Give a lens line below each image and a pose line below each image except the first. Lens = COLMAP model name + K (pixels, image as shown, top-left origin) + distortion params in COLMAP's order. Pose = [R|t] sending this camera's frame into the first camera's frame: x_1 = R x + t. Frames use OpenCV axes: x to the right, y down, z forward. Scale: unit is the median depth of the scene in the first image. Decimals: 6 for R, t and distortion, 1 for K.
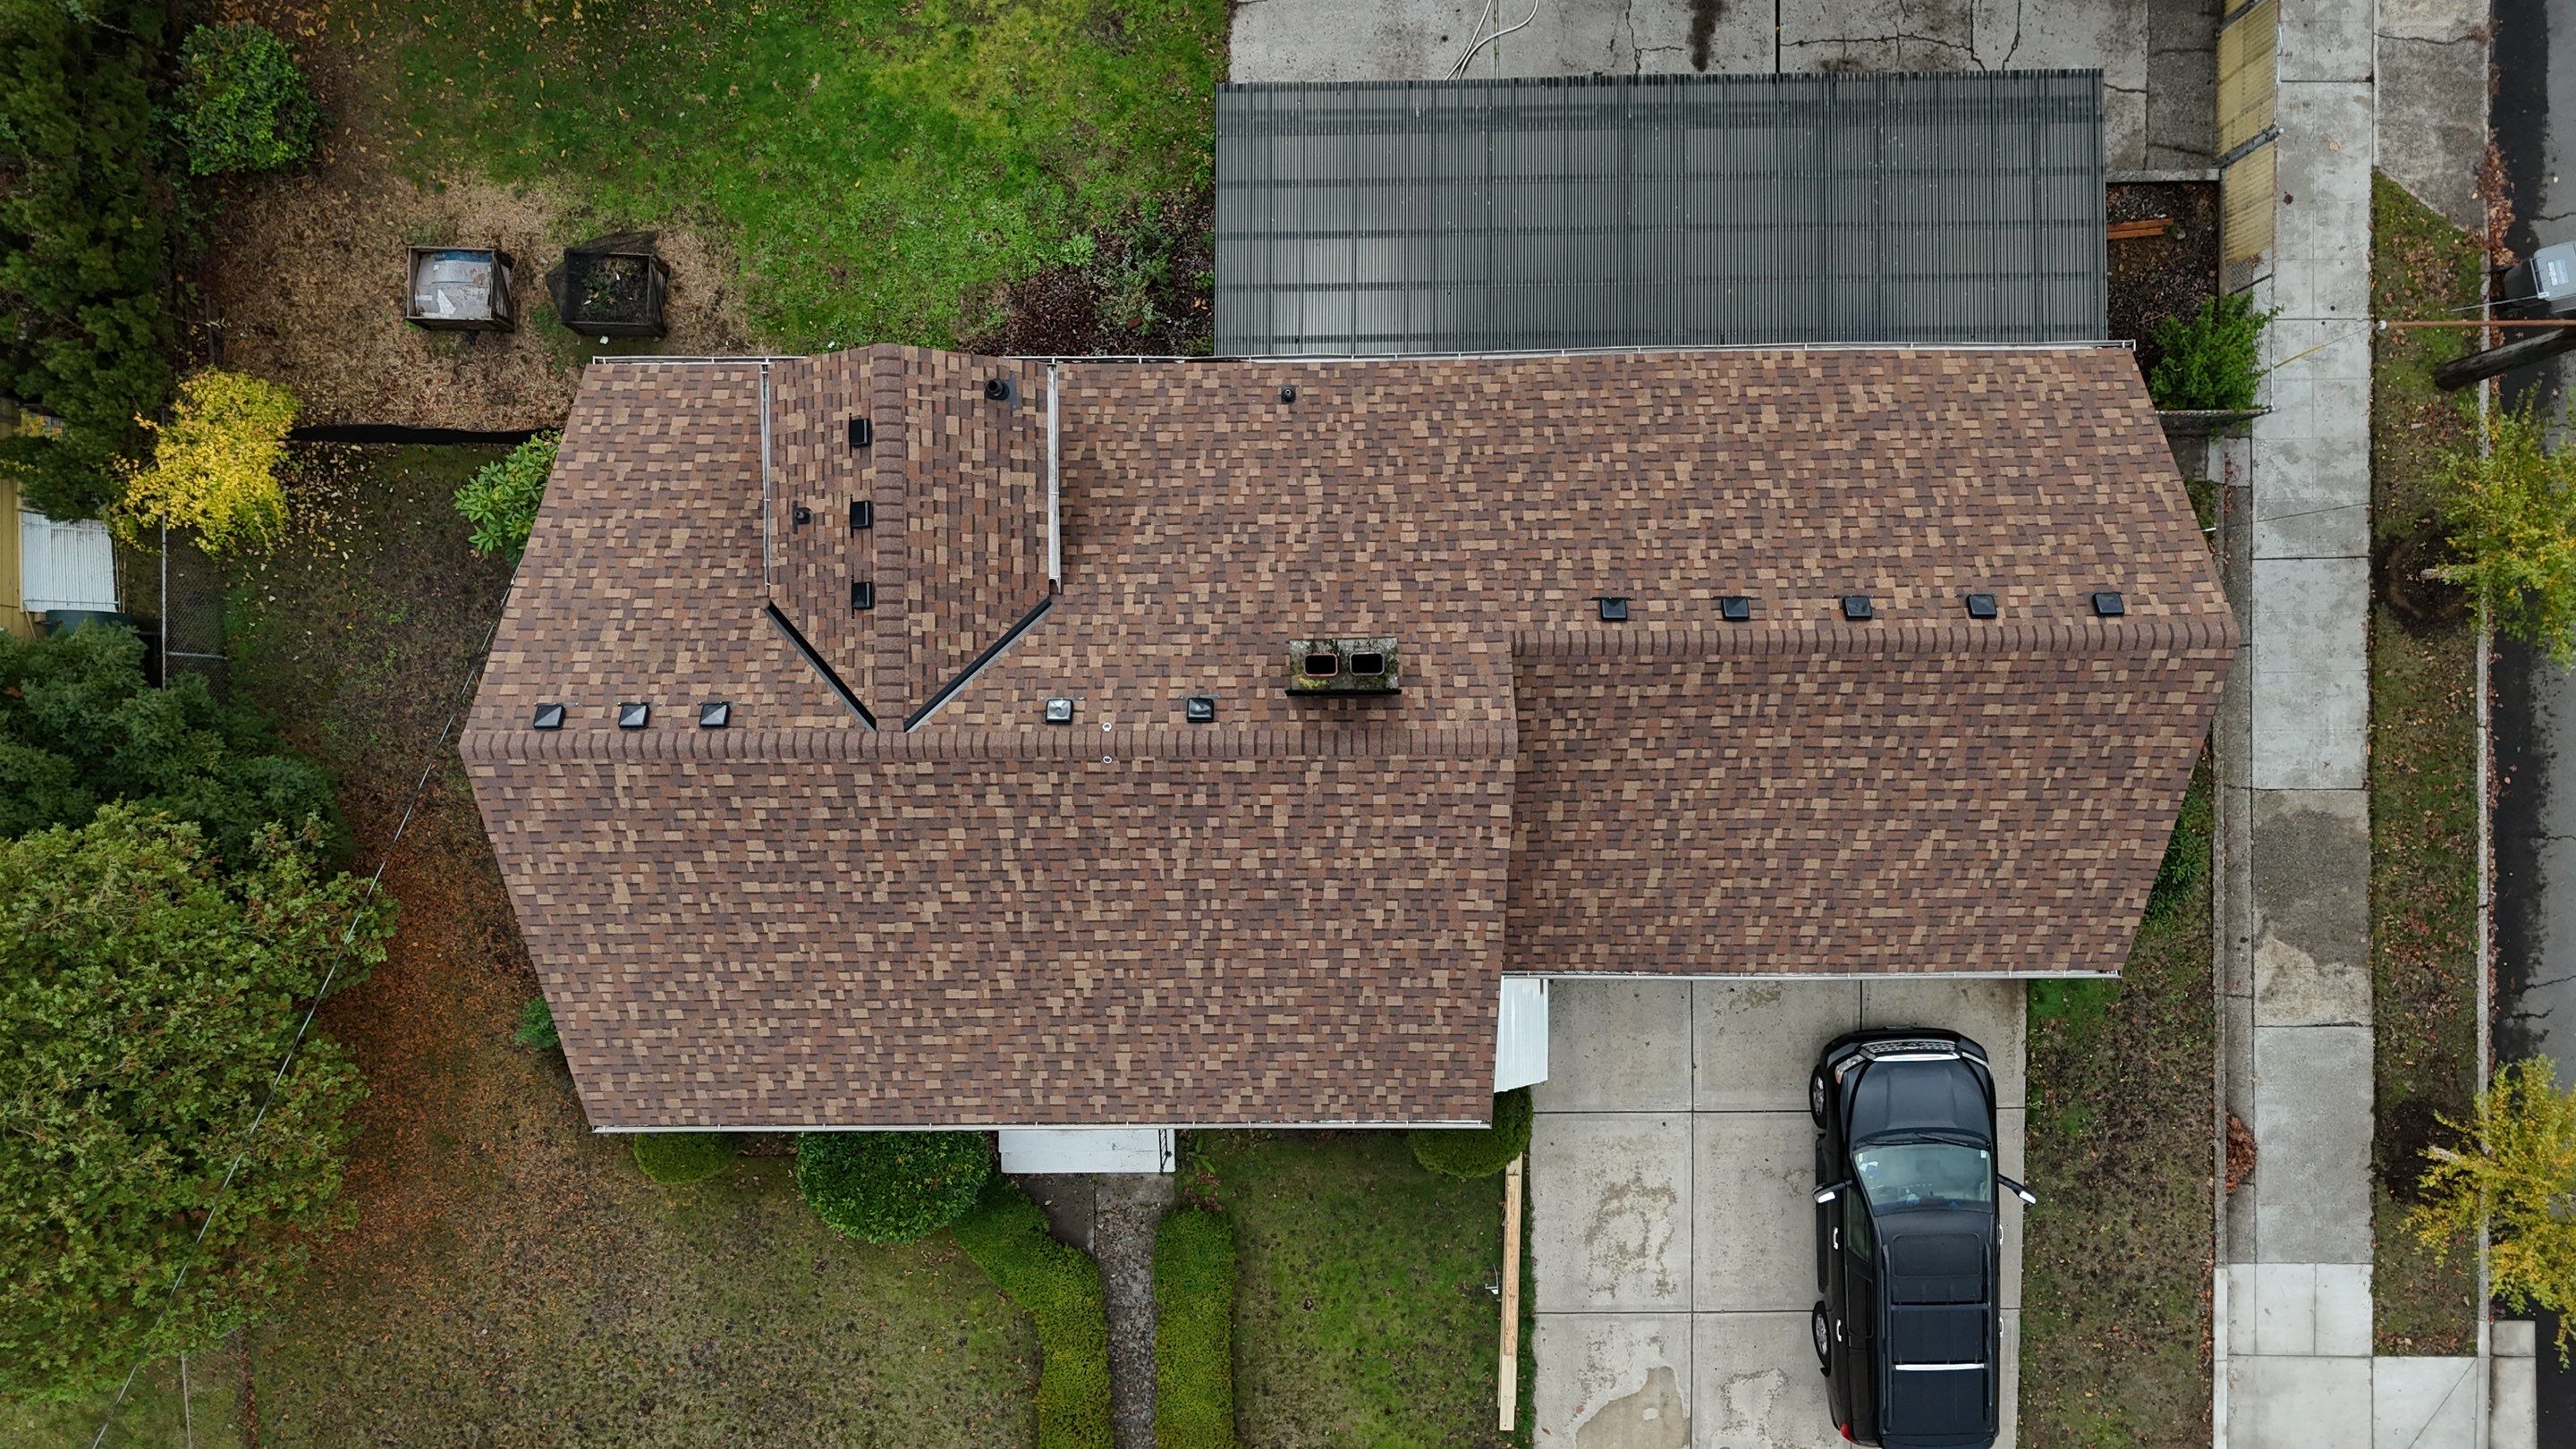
lens RADIAL K [[1904.3, 0, 1288.0], [0, 1904.3, 724.5], [0, 0, 1]] dist [0.166299, -0.375384]
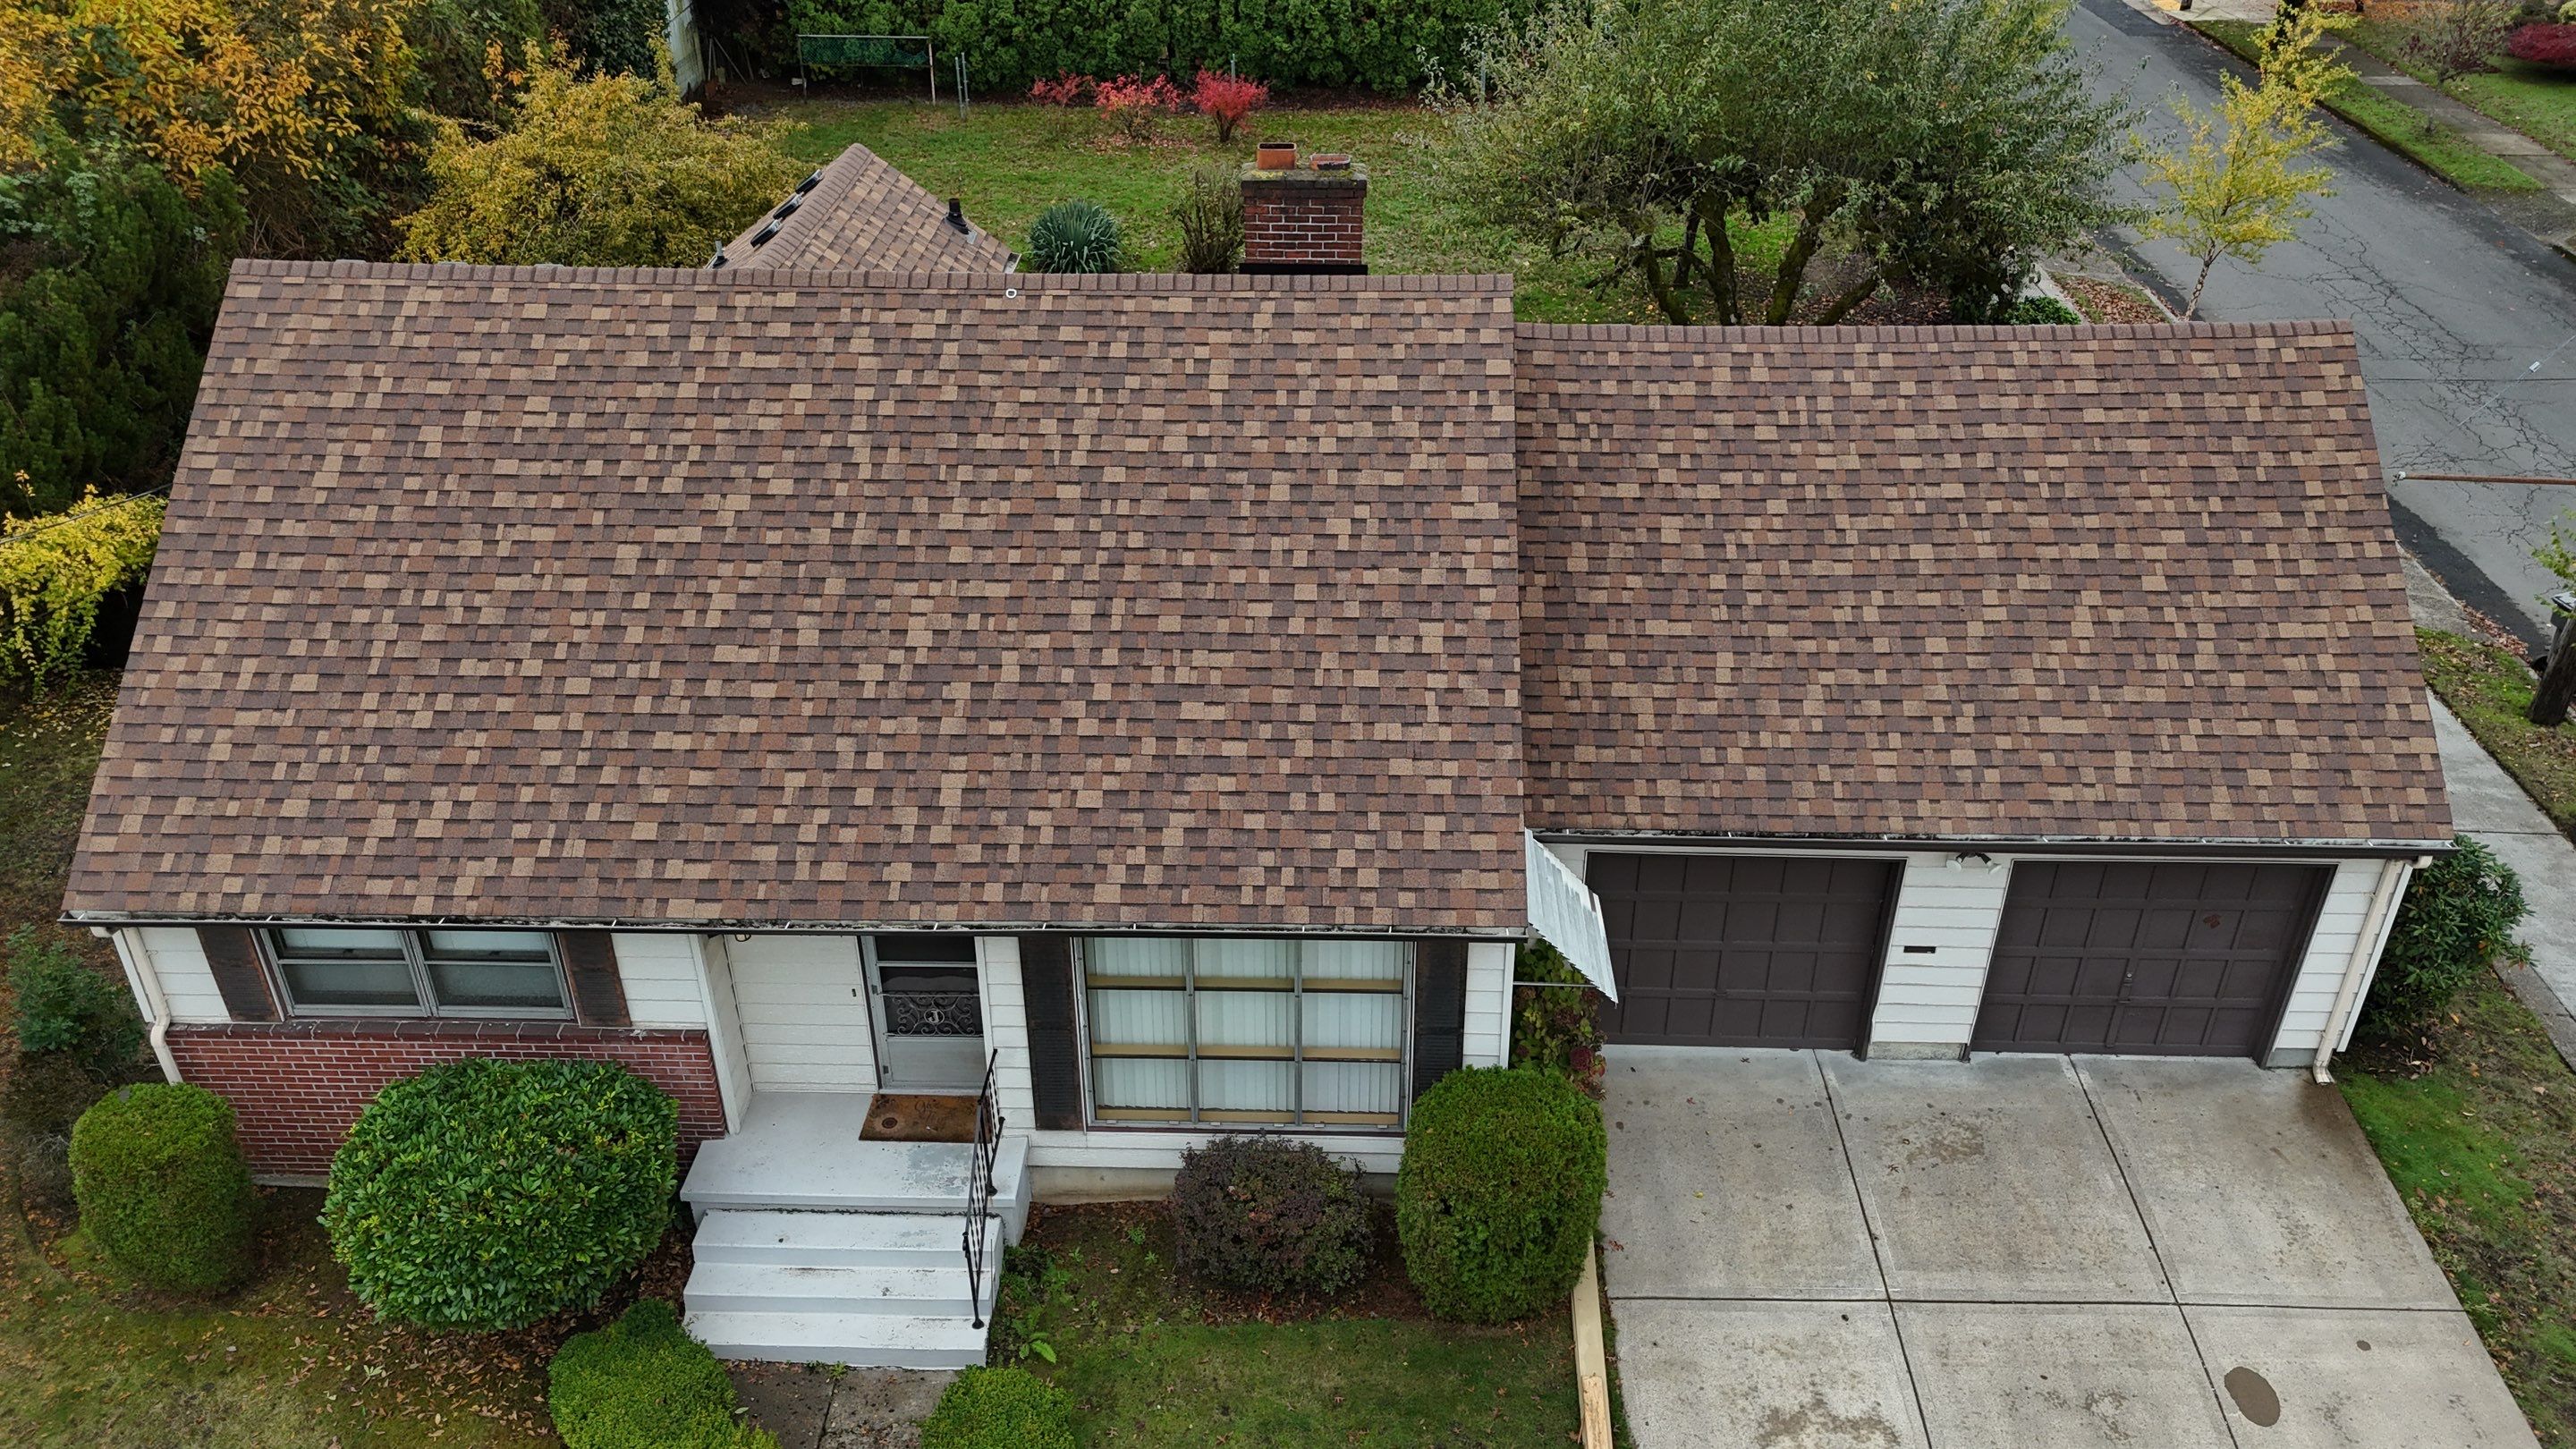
lens RADIAL K [[1882.5, 0, 1288.0], [0, 1882.5, 724.5], [0, 0, 1]] dist [0.096126, -0.101074]
pose [[0.999282, 0.032615, -0.019271, 0.041852], [-0.033483, 0.522492, -0.851986, 0.743464], [-0.017719, 0.852020, 0.523209, 0.677578]]
